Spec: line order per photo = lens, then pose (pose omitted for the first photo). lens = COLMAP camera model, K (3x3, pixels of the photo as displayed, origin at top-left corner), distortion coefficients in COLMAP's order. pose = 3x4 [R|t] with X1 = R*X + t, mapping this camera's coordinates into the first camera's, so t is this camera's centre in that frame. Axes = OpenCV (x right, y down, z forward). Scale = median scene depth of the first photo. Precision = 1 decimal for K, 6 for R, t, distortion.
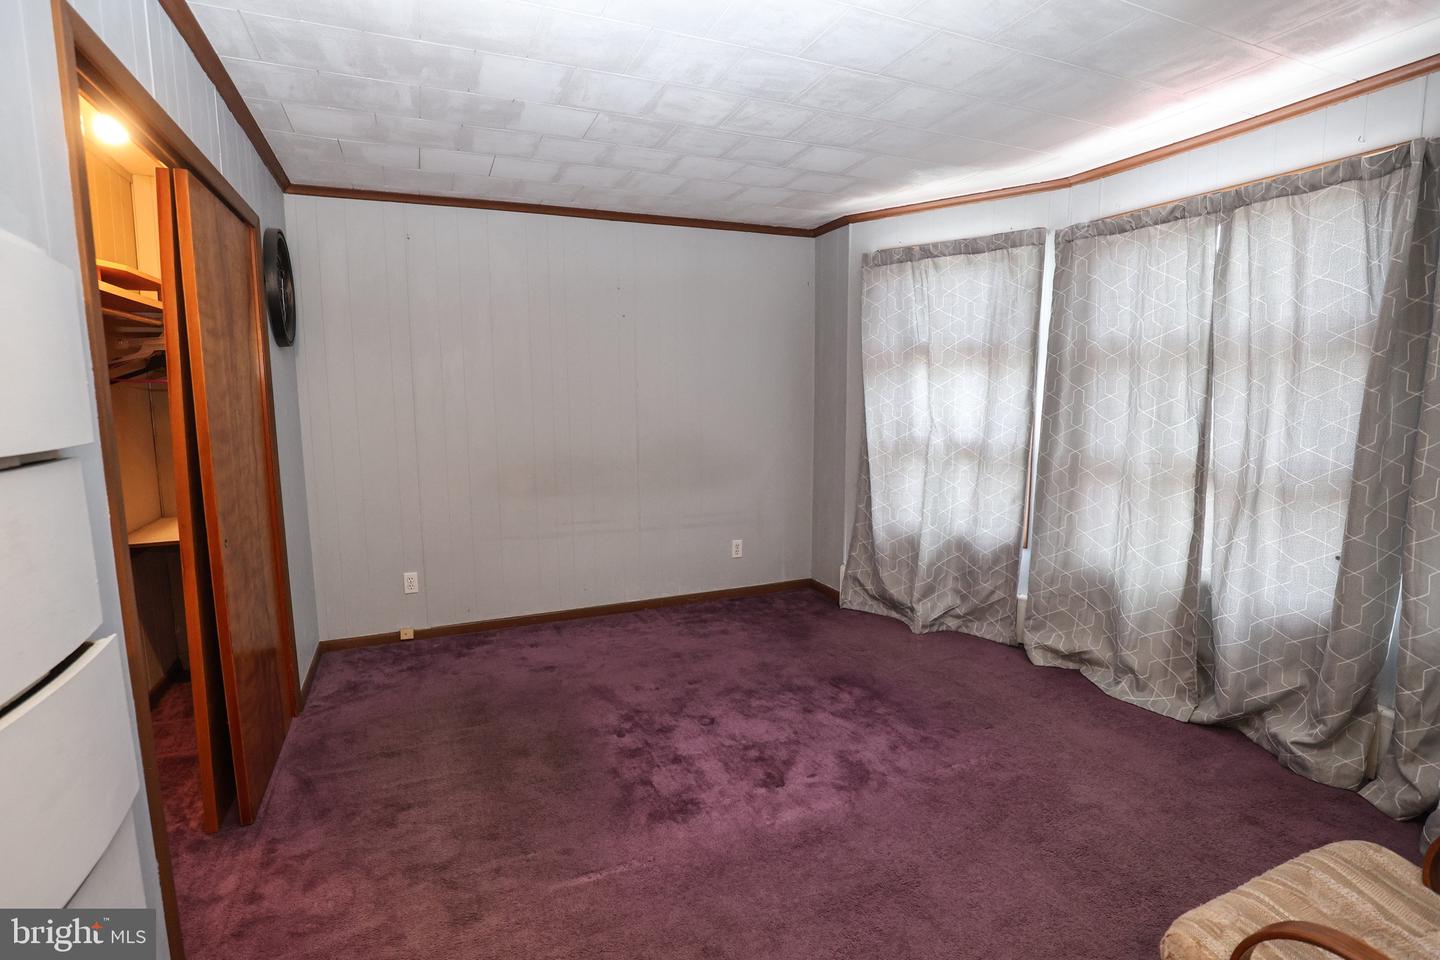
lens RADIAL K [[647.8, 0, 724.2], [0, 647.8, 464.6], [0, 0, 1]] dist [-0.036023, 0.006767]
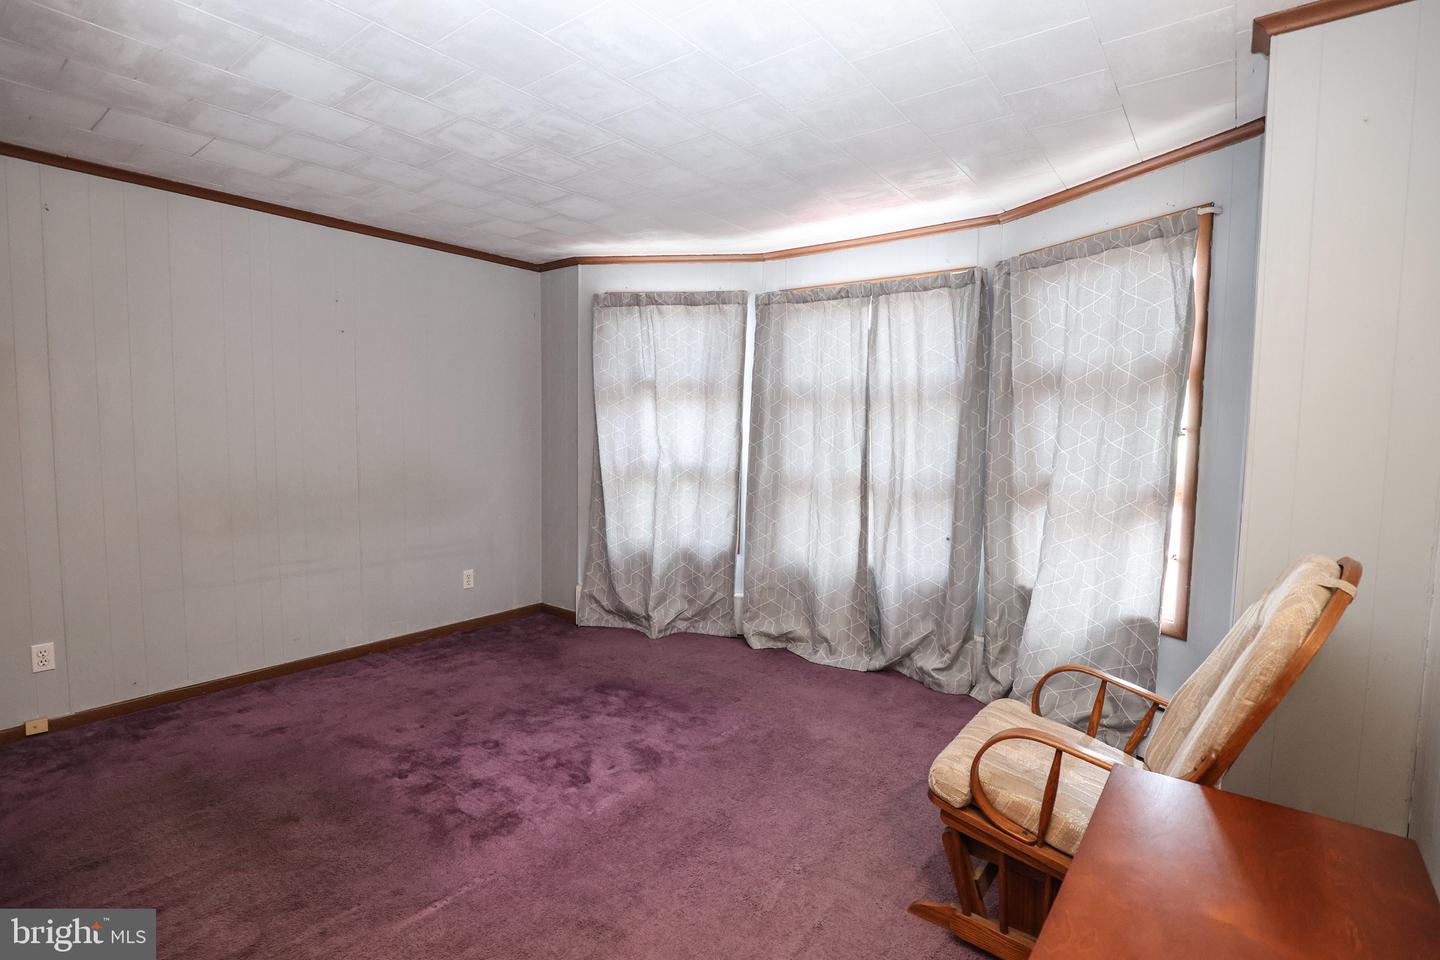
lens RADIAL K [[647.8, 0, 724.2], [0, 647.8, 464.6], [0, 0, 1]] dist [-0.036023, 0.006767]
pose [[0.872655, -0.007981, 0.488272, -0.174716], [0.032191, 0.998632, -0.041211, 0.016174], [-0.487275, 0.051681, 0.871718, -0.056200]]
